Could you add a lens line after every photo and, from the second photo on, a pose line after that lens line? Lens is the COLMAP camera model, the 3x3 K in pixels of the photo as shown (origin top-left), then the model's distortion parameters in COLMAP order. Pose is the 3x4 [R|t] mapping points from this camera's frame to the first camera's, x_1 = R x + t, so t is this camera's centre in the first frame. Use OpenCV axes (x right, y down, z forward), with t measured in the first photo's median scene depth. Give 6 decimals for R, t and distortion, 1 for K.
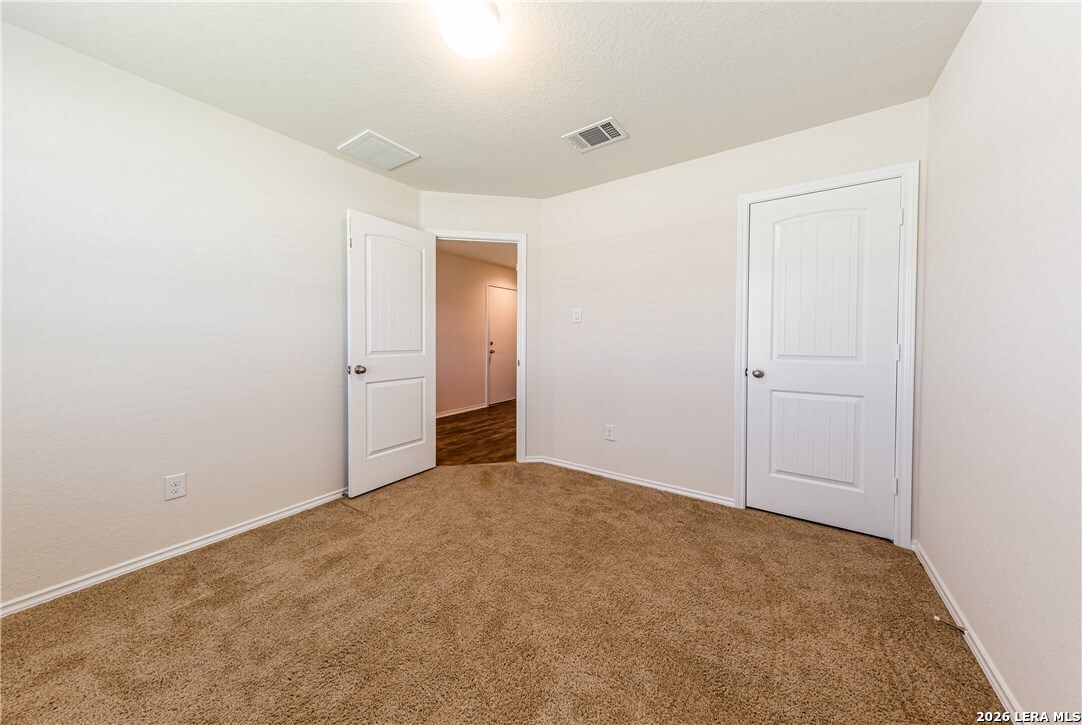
lens RADIAL K [[341.2, 0, 537.2], [0, 341.2, 346.1], [0, 0, 1]] dist [-0.000221, -0.000043]
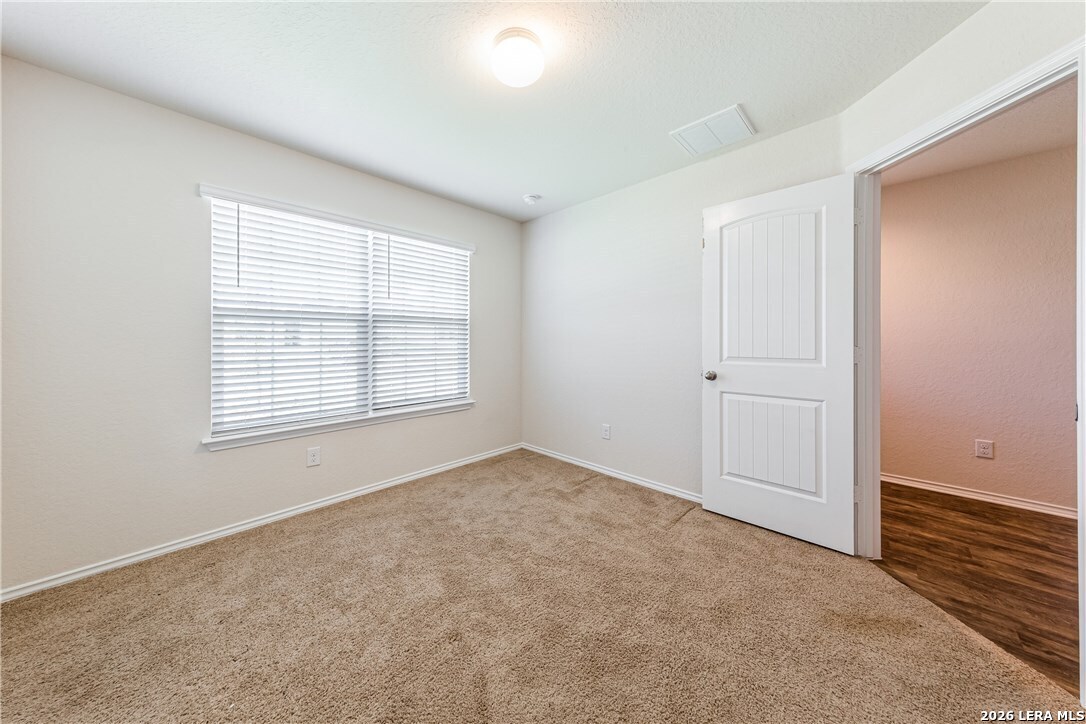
lens RADIAL K [[364.1, 0, 542.9], [0, 364.1, 338.9], [0, 0, 1]] dist [0.000594, 0.000063]
pose [[-0.155976, -0.000438, -0.987761, 0.531236], [-0.014568, 0.999892, 0.001857, -0.026895], [0.987653, 0.014679, -0.155966, 0.701493]]
